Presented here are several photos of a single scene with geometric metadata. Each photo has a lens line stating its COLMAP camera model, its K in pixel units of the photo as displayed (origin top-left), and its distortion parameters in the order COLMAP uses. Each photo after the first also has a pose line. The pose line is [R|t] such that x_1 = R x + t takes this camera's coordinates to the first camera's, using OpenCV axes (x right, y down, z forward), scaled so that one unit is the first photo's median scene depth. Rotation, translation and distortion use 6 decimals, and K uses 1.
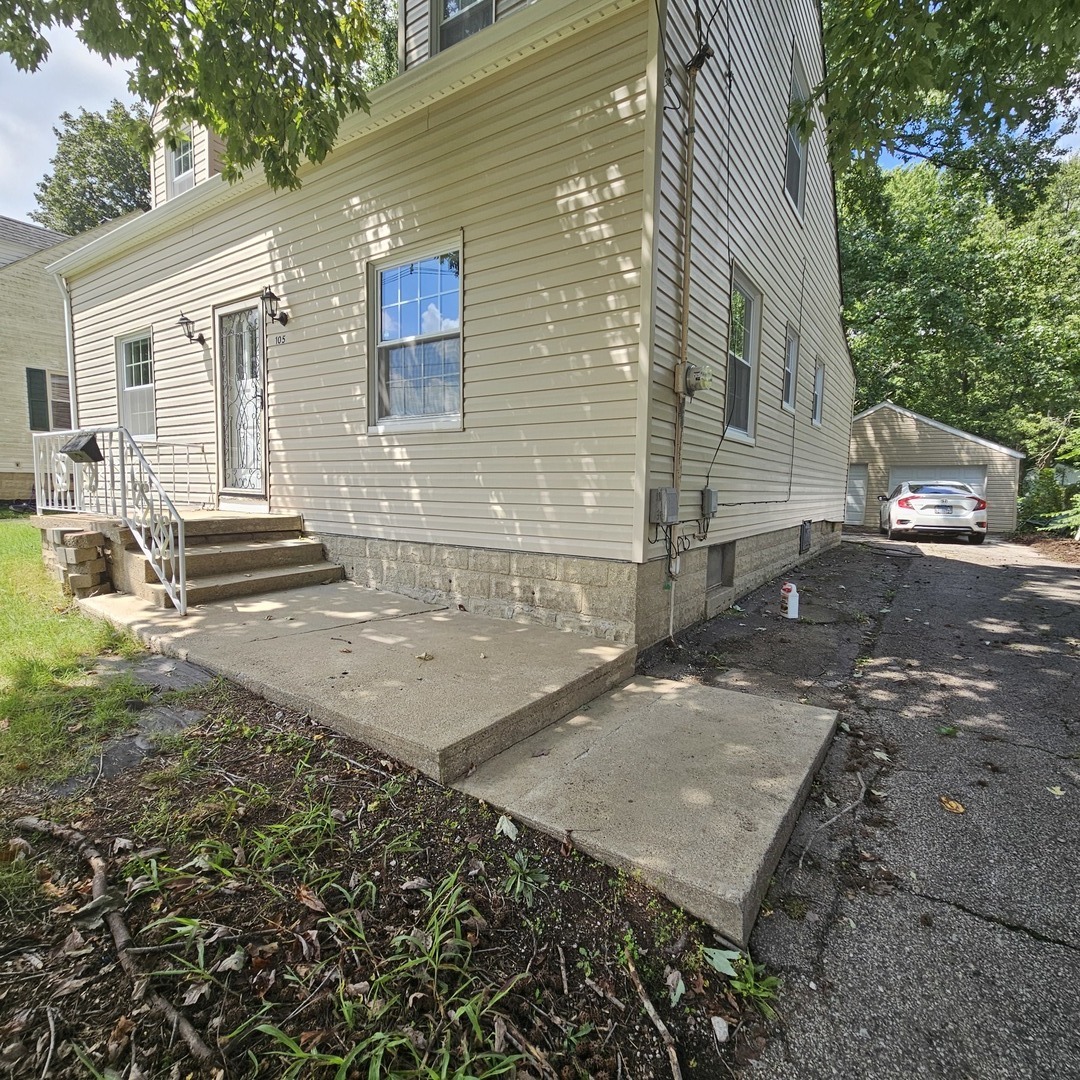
lens RADIAL K [[587.0, 0, 531.3], [0, 587.0, 541.9], [0, 0, 1]] dist [-0.002501, 0.001556]
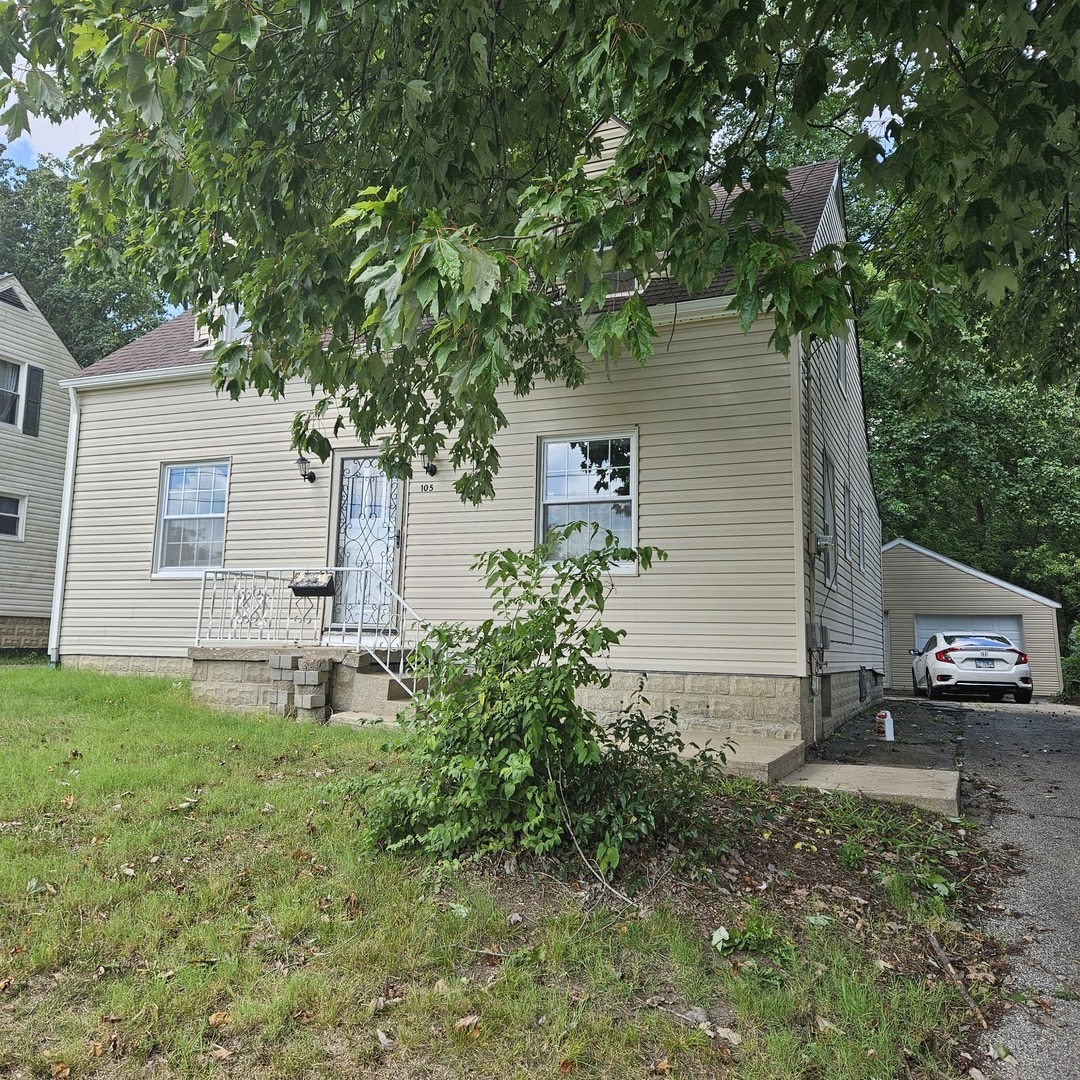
lens RADIAL K [[953.1, 0, 511.7], [0, 953.1, 503.0], [0, 0, 1]] dist [0.089610, -0.092541]
pose [[0.984388, 0.033053, 0.172879, -0.774426], [0.008964, 0.971521, -0.236784, 0.145835], [-0.175782, 0.234637, 0.956058, -0.981255]]
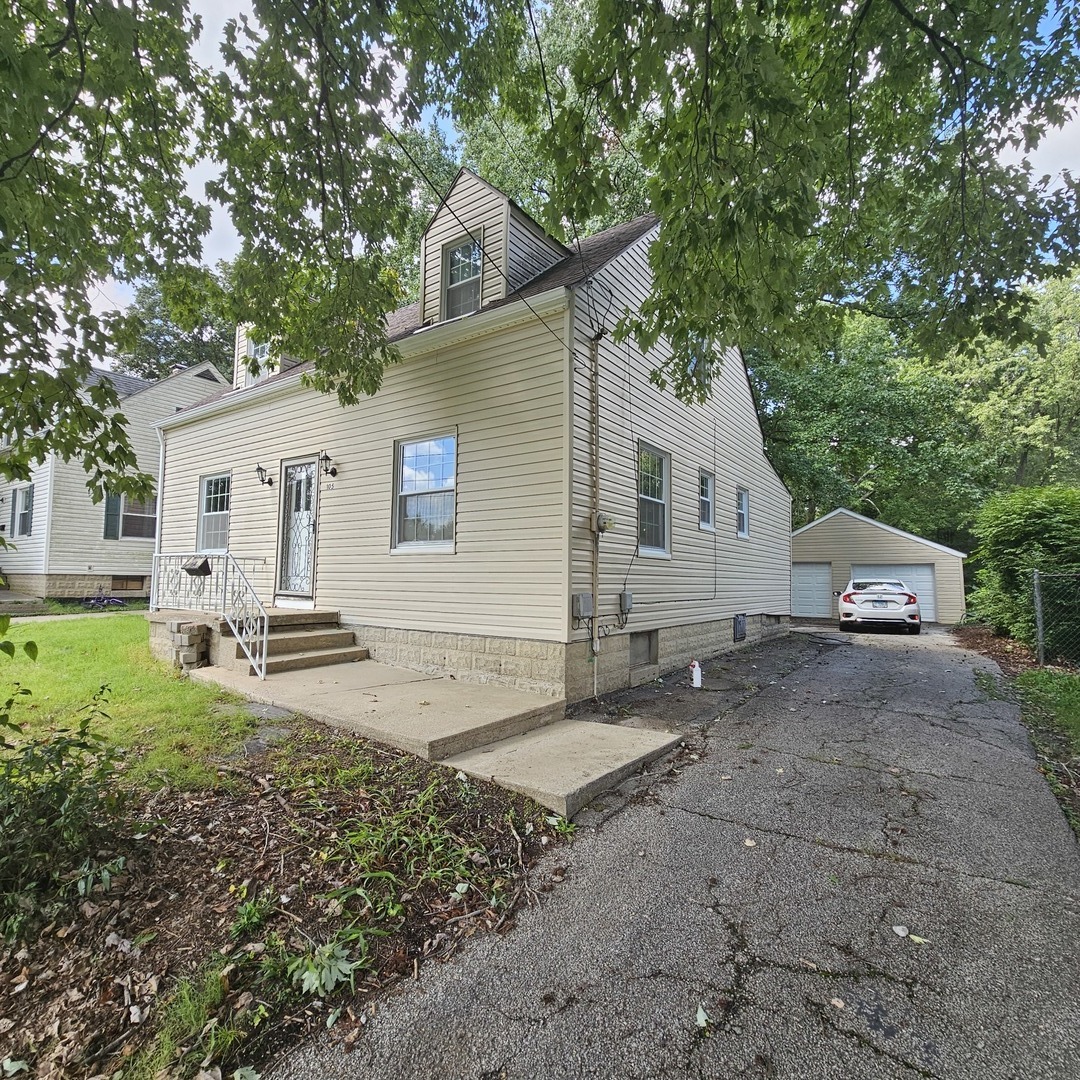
lens RADIAL K [[587.0, 0, 531.3], [0, 587.0, 541.9], [0, 0, 1]] dist [-0.002501, 0.001556]
pose [[0.999831, -0.004511, -0.017815, 0.107434], [0.001638, 0.987428, -0.158060, 0.015397], [0.018304, 0.158004, 0.987269, -0.486098]]
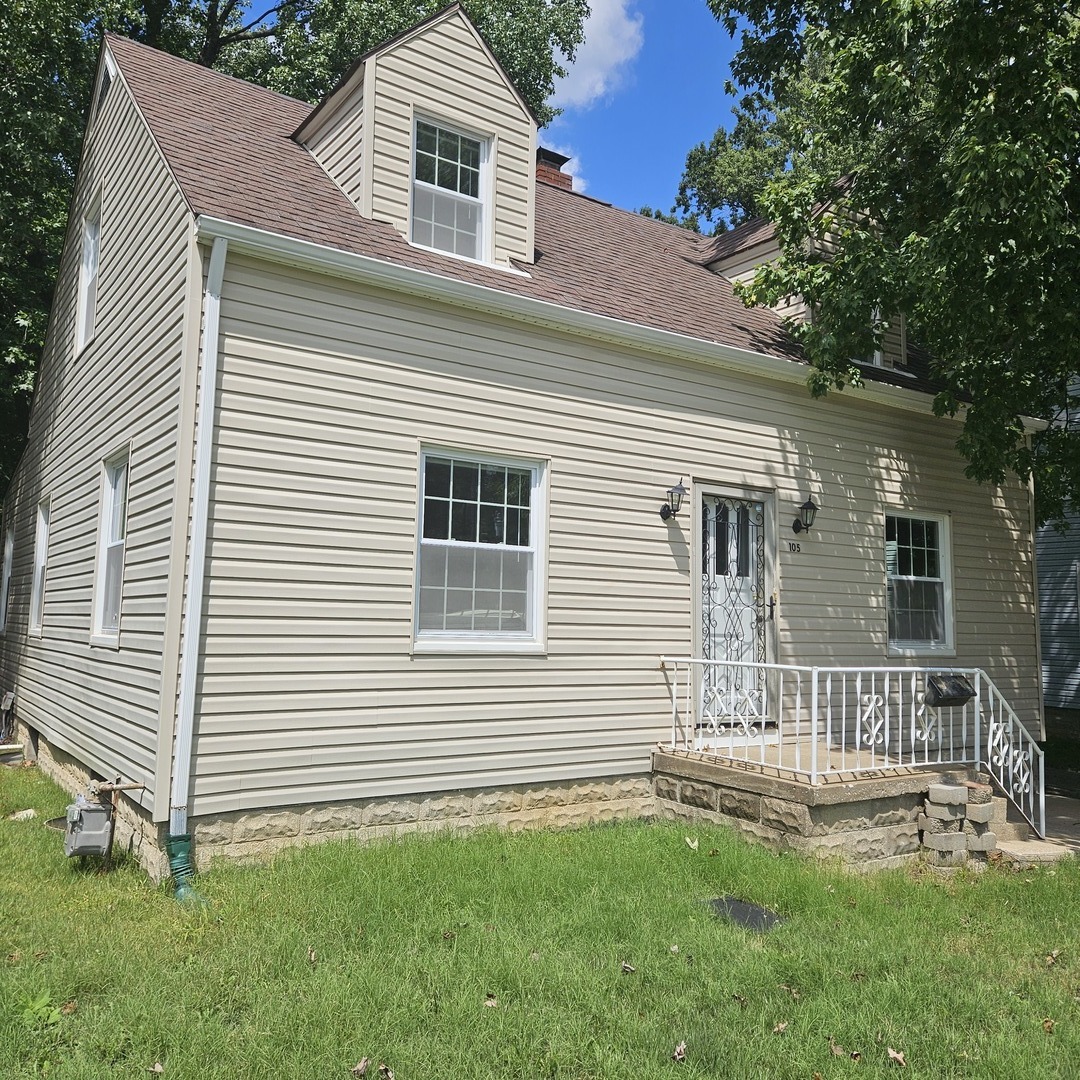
lens RADIAL K [[954.9, 0, 525.3], [0, 954.9, 520.3], [0, 0, 1]] dist [0.087085, -0.076737]
pose [[0.370498, 0.091919, 0.924274, -2.642706], [0.072394, 0.989206, -0.127396, -0.302168], [-0.926008, 0.114112, 0.359845, 1.130966]]
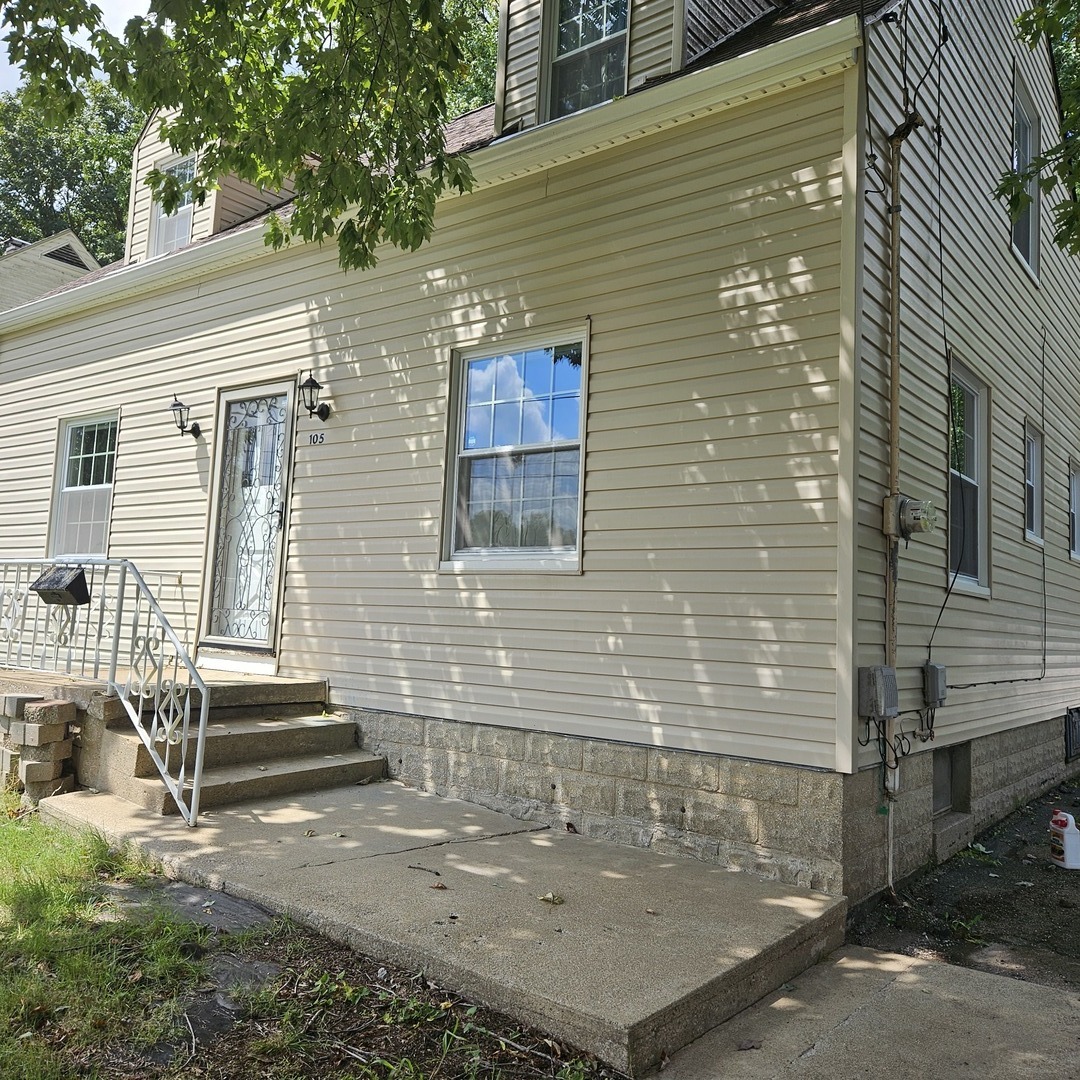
lens RADIAL K [[954.9, 0, 525.3], [0, 954.9, 520.3], [0, 0, 1]] dist [0.087085, -0.076737]
pose [[0.998038, 0.019703, -0.059432, -0.122107], [-0.031077, 0.979908, -0.197016, -0.018848], [0.054356, 0.198476, 0.978597, -0.197967]]
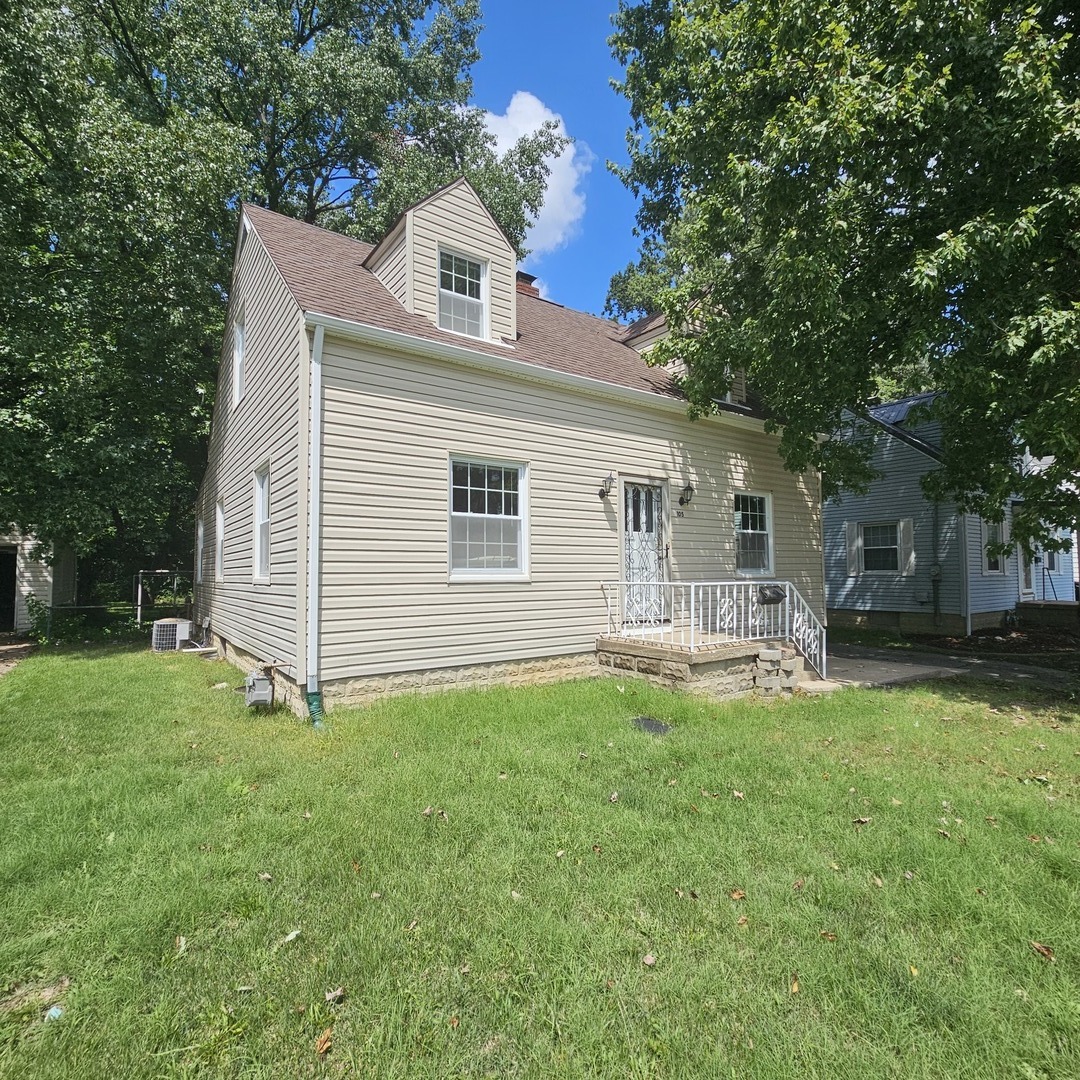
lens RADIAL K [[587.8, 0, 529.5], [0, 587.8, 546.8], [0, 0, 1]] dist [0.000465, 0.000539]
pose [[0.352203, 0.021964, 0.935666, -2.639435], [0.102762, 0.992773, -0.061986, -0.276610], [-0.930265, 0.117982, 0.347401, 1.132705]]
